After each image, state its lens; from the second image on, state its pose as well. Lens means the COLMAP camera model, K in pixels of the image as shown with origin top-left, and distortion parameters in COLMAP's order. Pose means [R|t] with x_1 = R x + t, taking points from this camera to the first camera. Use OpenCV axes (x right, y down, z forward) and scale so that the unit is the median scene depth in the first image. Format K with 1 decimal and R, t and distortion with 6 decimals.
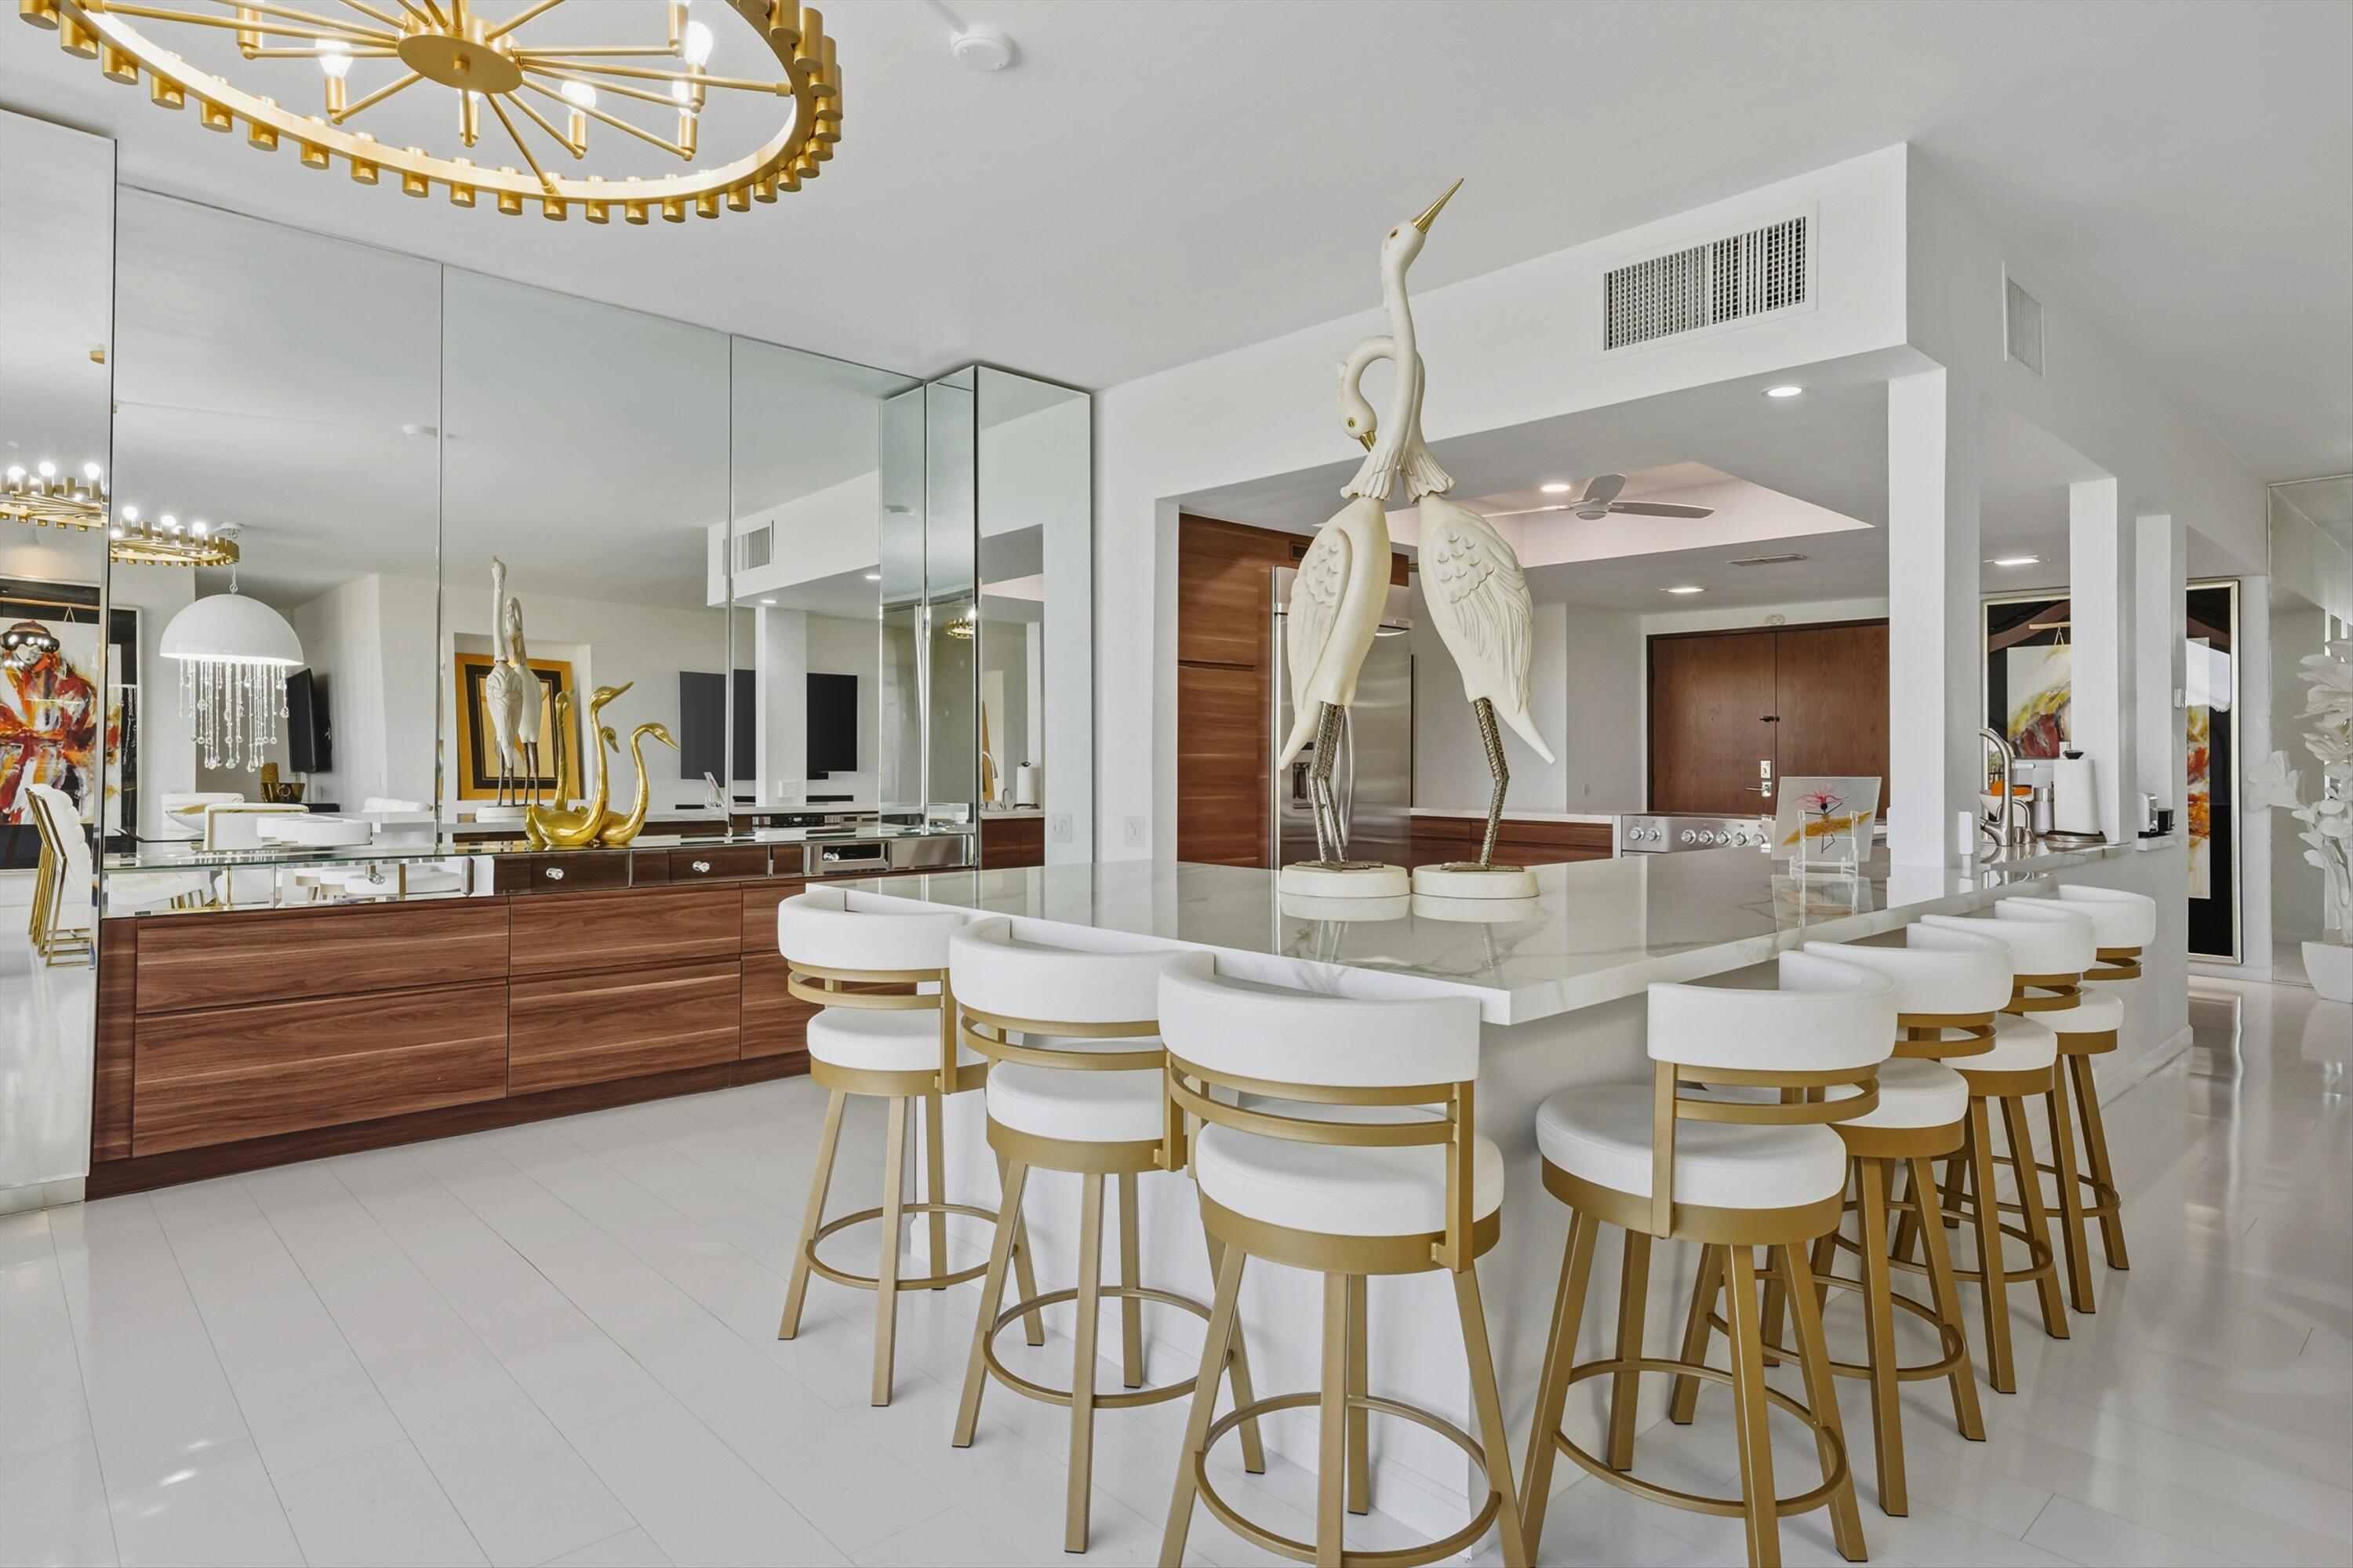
lens RADIAL K [[1288.3, 0, 1176.8], [0, 1288.3, 754.4], [0, 0, 1]] dist [0.000014, -0.000001]
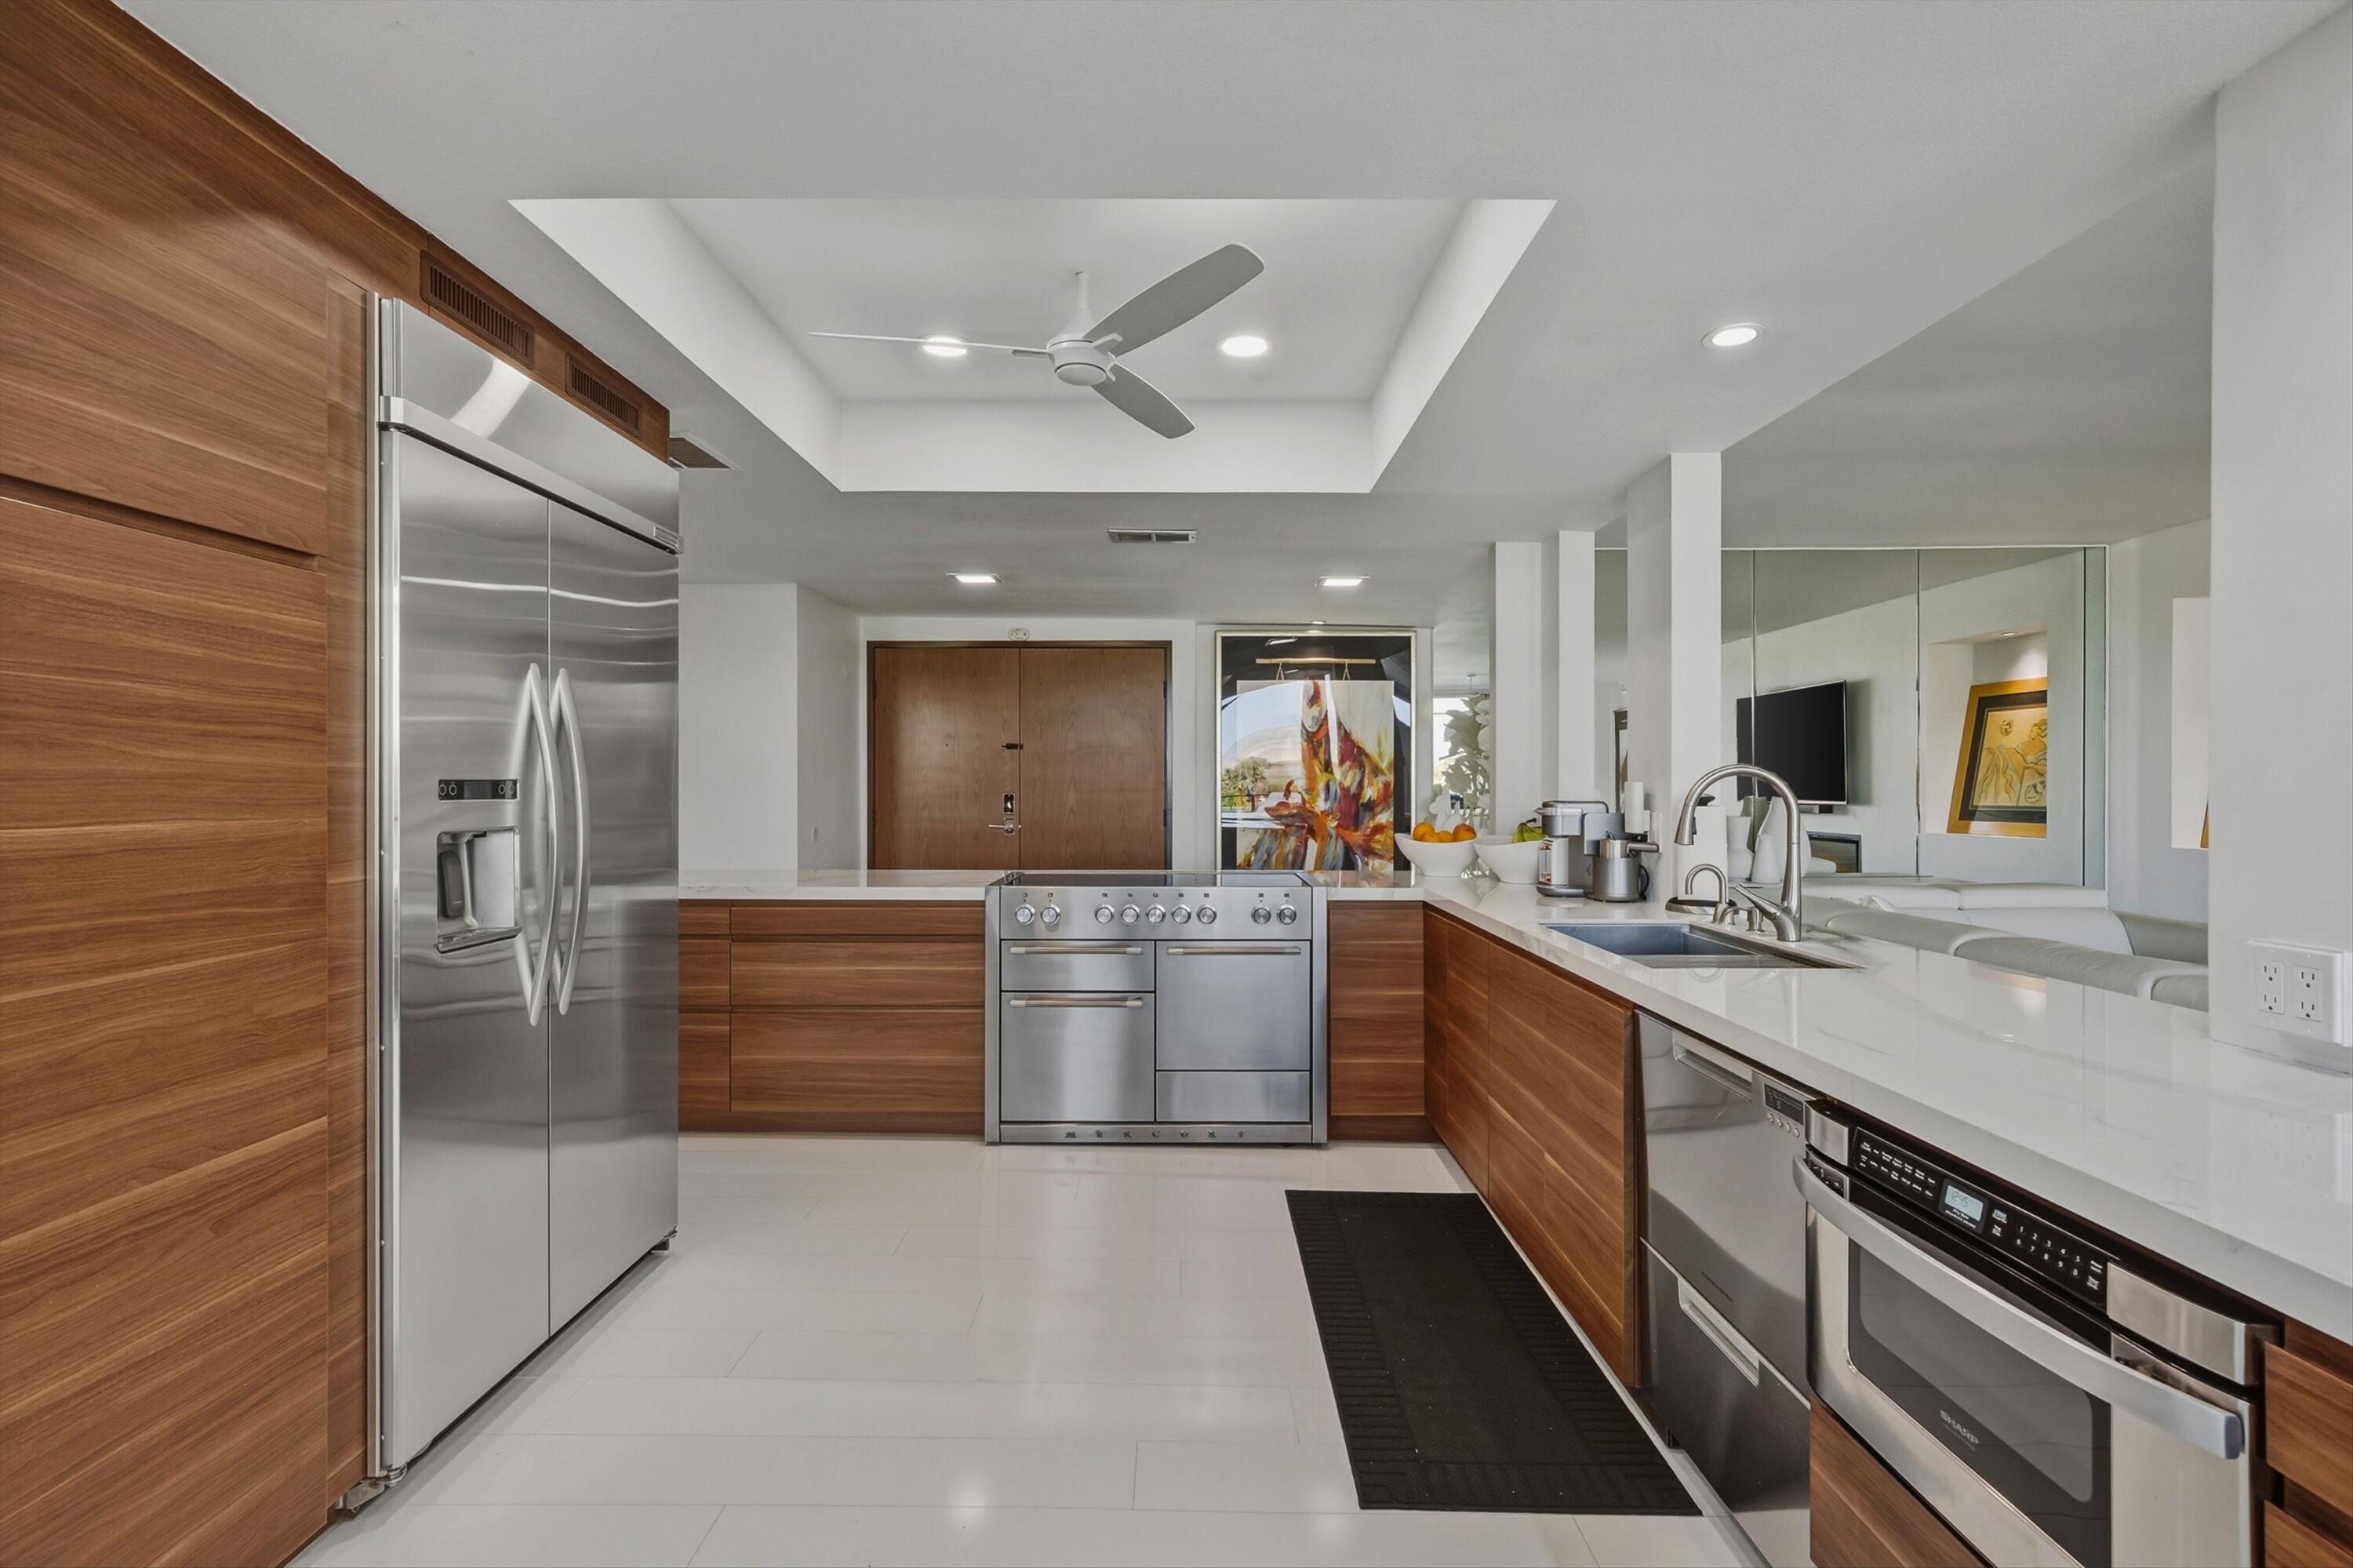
lens RADIAL K [[1076.7, 0, 1176.5], [0, 1076.7, 784.0], [0, 0, 1]] dist [0.021033, 0.000267]
pose [[0.693161, -0.004558, 0.720768, 0.007874], [-0.000510, 0.999977, 0.006815, -0.008525], [-0.720782, -0.005092, 0.693143, 0.500773]]
